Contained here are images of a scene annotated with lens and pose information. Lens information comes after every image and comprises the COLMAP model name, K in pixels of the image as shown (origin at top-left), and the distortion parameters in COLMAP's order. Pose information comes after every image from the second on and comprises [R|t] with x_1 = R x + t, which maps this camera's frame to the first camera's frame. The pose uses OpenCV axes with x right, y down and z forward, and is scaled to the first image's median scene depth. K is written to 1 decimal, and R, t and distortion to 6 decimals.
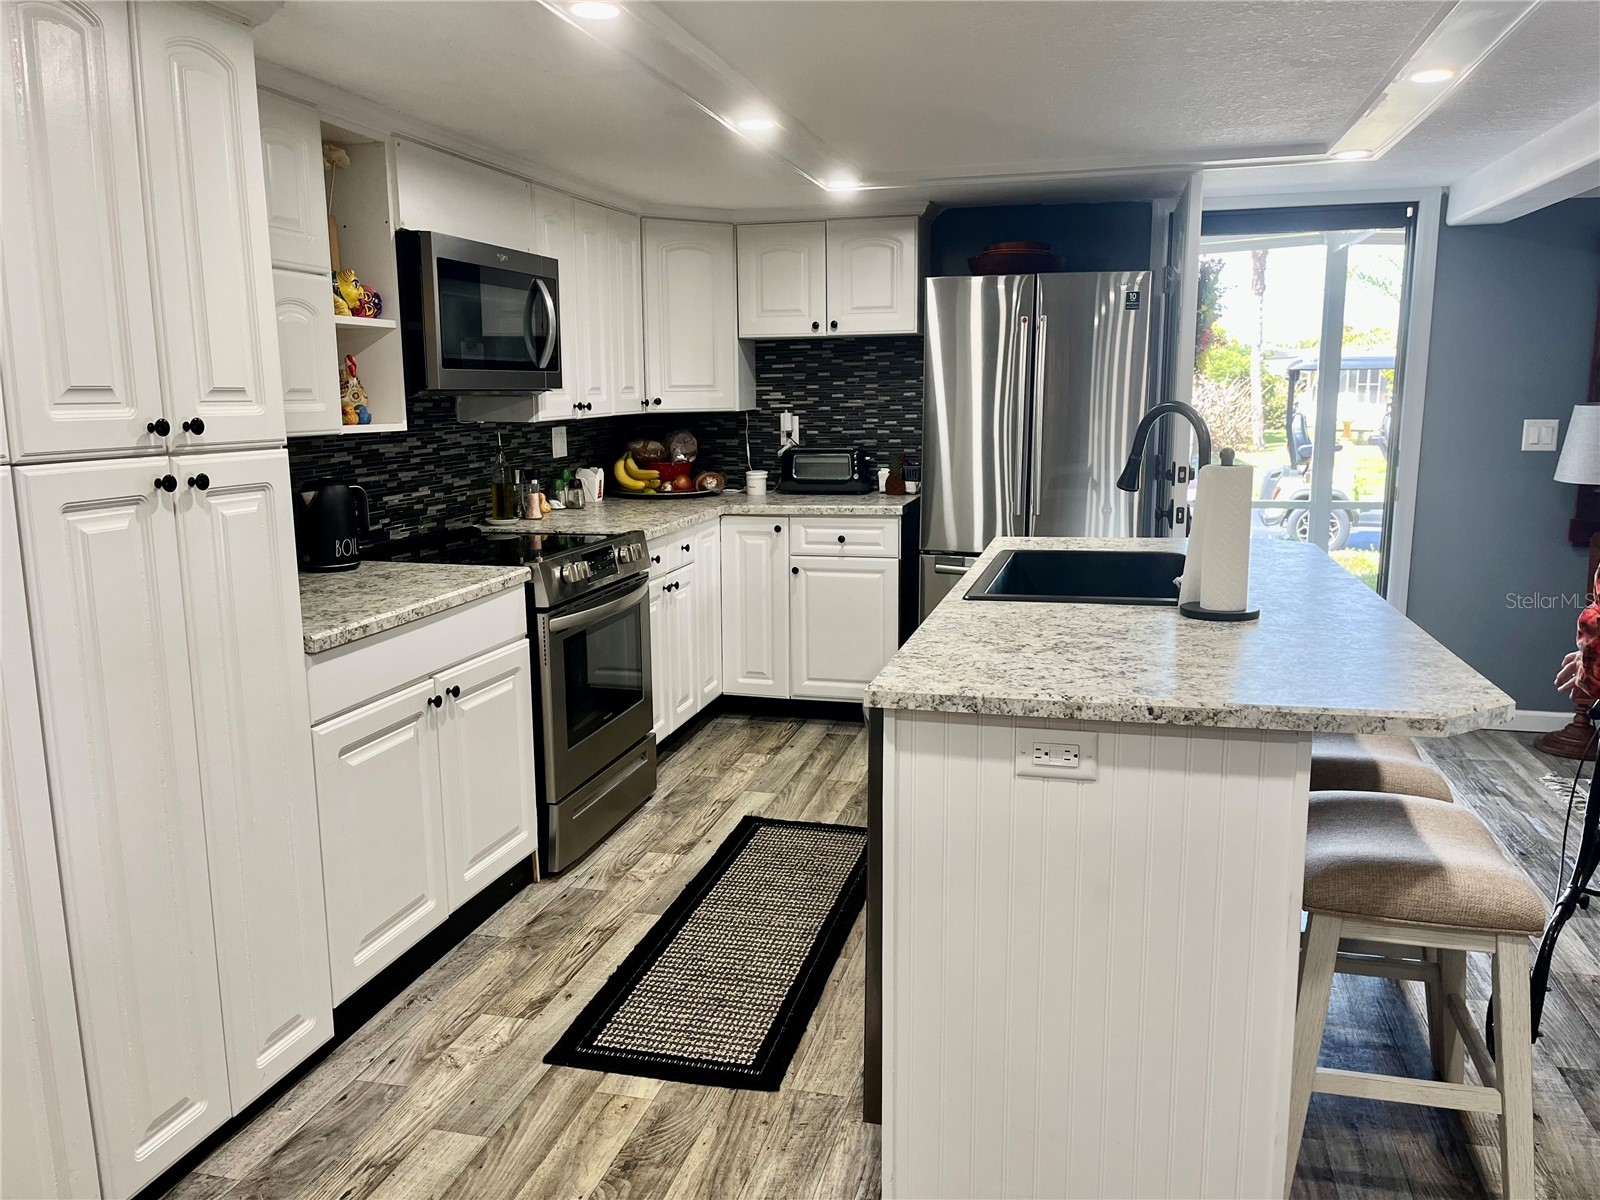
lens RADIAL K [[1214.3, 0, 799.2], [0, 1214.3, 603.6], [0, 0, 1]] dist [0.066729, -0.085720]
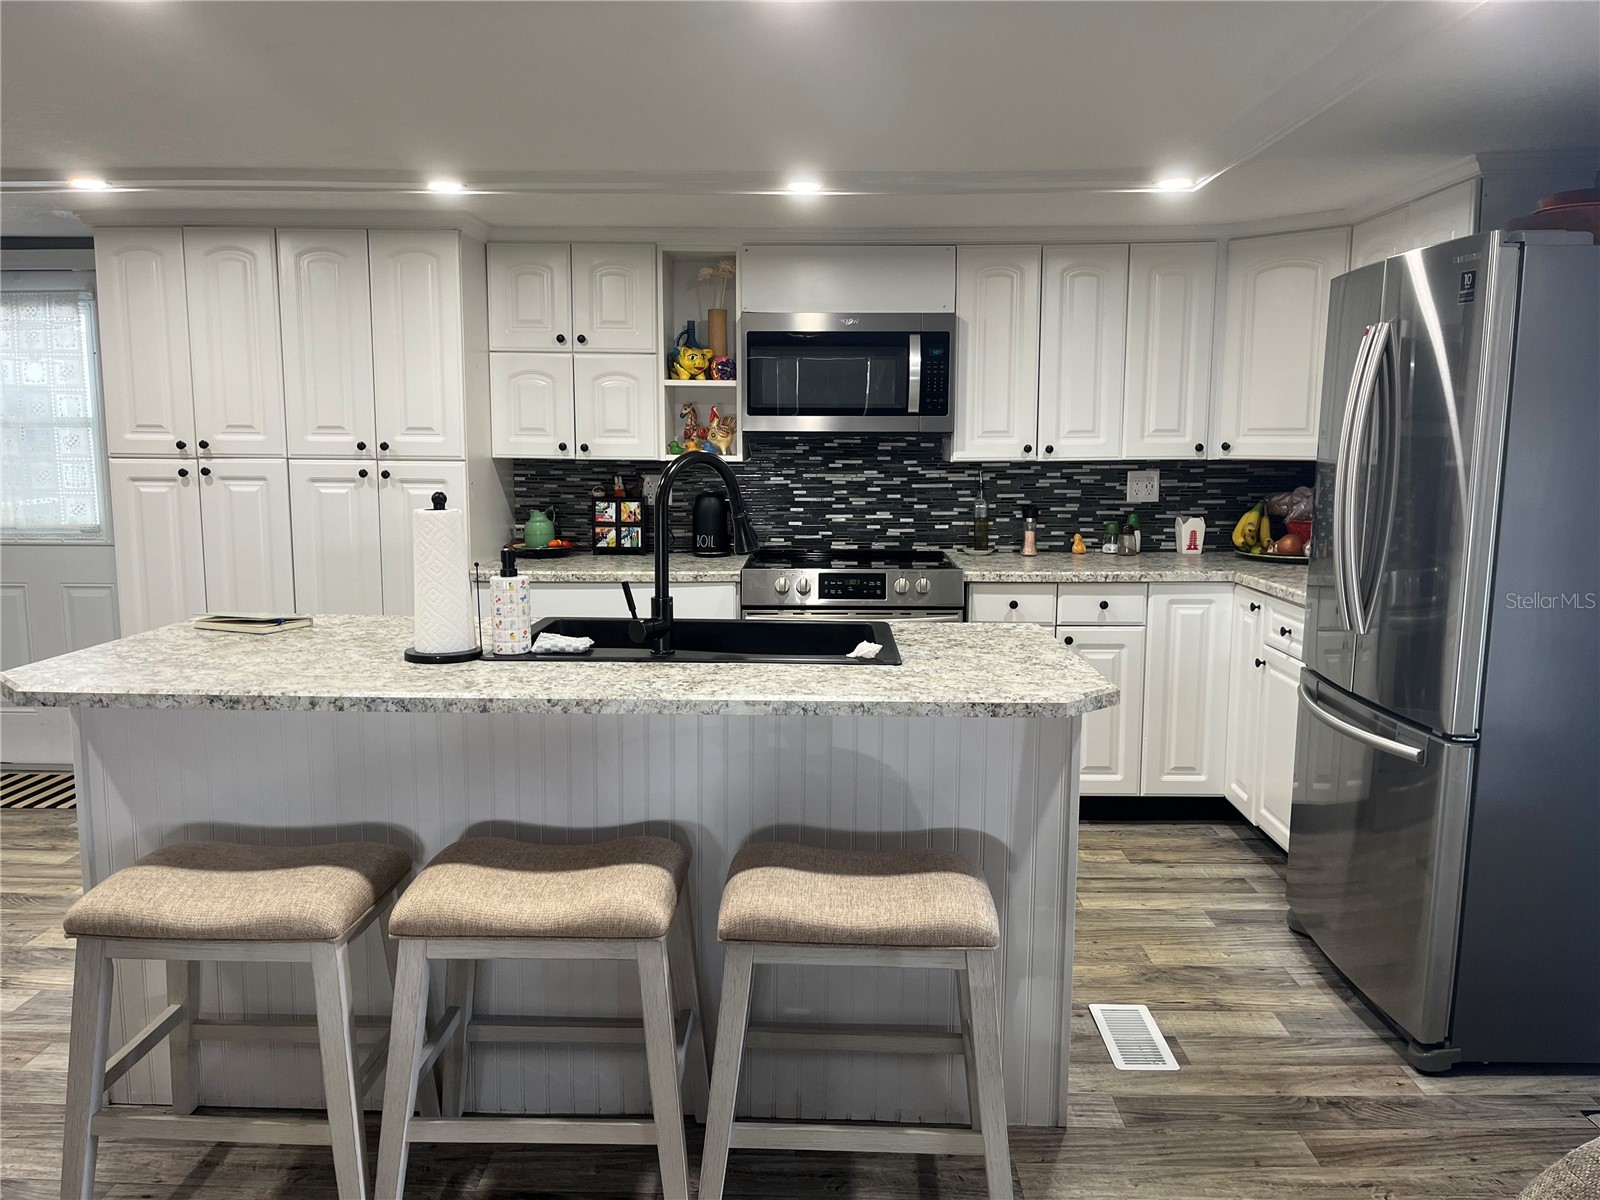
lens RADIAL K [[1214.3, 0, 788.5], [0, 1214.3, 597.6], [0, 0, 1]] dist [0.066729, -0.085720]
pose [[0.222348, 0.139966, -0.964868, 0.982064], [-0.176156, 0.979122, 0.101439, -0.136450], [0.958922, 0.147413, 0.242361, 0.731909]]
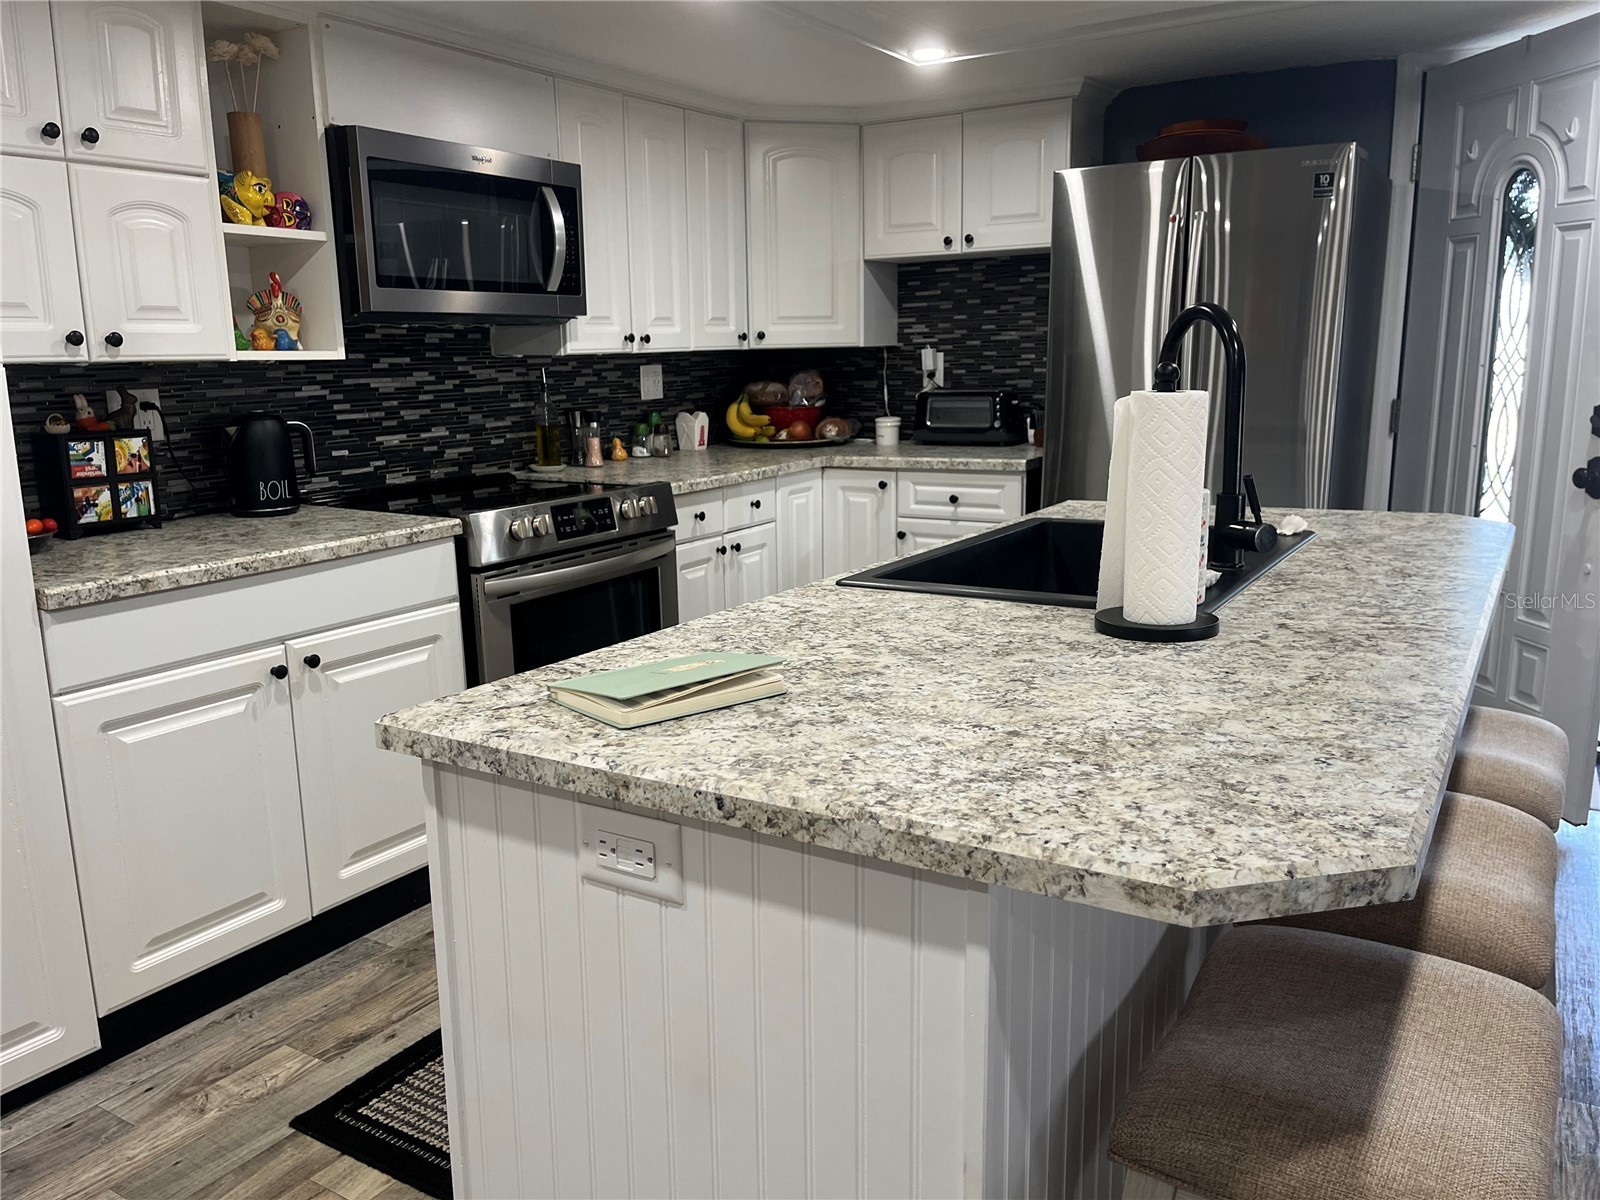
lens RADIAL K [[1214.3, 0, 793.8], [0, 1214.3, 599.7], [0, 0, 1]] dist [0.066729, -0.085720]
pose [[0.954593, 0.052732, -0.293210, 0.251138], [-0.043454, 0.998330, 0.038073, -0.015937], [0.294728, -0.023603, 0.955290, 0.243004]]
